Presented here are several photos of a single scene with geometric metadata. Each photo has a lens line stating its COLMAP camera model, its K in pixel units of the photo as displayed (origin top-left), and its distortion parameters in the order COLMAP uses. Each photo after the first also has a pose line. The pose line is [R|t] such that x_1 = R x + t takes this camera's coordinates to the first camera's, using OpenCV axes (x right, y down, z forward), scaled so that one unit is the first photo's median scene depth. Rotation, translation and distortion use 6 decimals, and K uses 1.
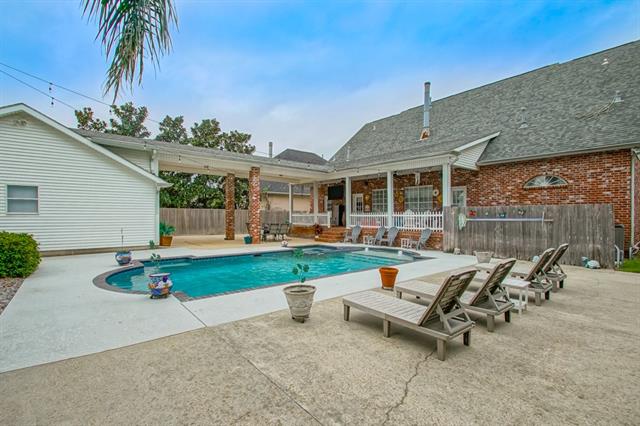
lens RADIAL K [[295.1, 0, 316.2], [0, 295.1, 216.5], [0, 0, 1]] dist [-0.005183, -0.003804]
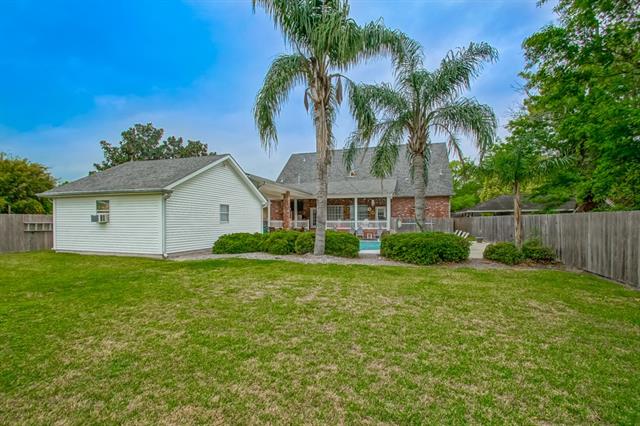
lens RADIAL K [[295.1, 0, 319.3], [0, 295.1, 216.1], [0, 0, 1]] dist [-0.005183, -0.003804]
pose [[0.838667, 0.005807, 0.544614, -1.045645], [0.004671, 0.999830, -0.017854, -0.007914], [-0.544625, 0.017517, 0.838497, -0.456468]]
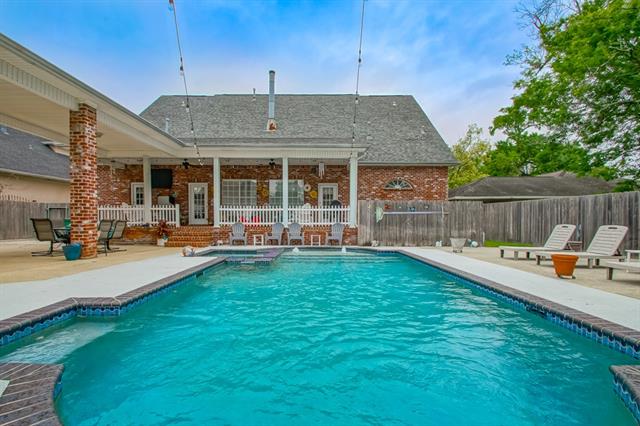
lens RADIAL K [[295.1, 0, 315.2], [0, 295.1, 223.6], [0, 0, 1]] dist [-0.005183, -0.003804]
pose [[0.637531, -0.010103, 0.770358, -0.396457], [-0.000441, 0.999909, 0.013478, 0.029429], [-0.770425, -0.008932, 0.637469, 0.432342]]
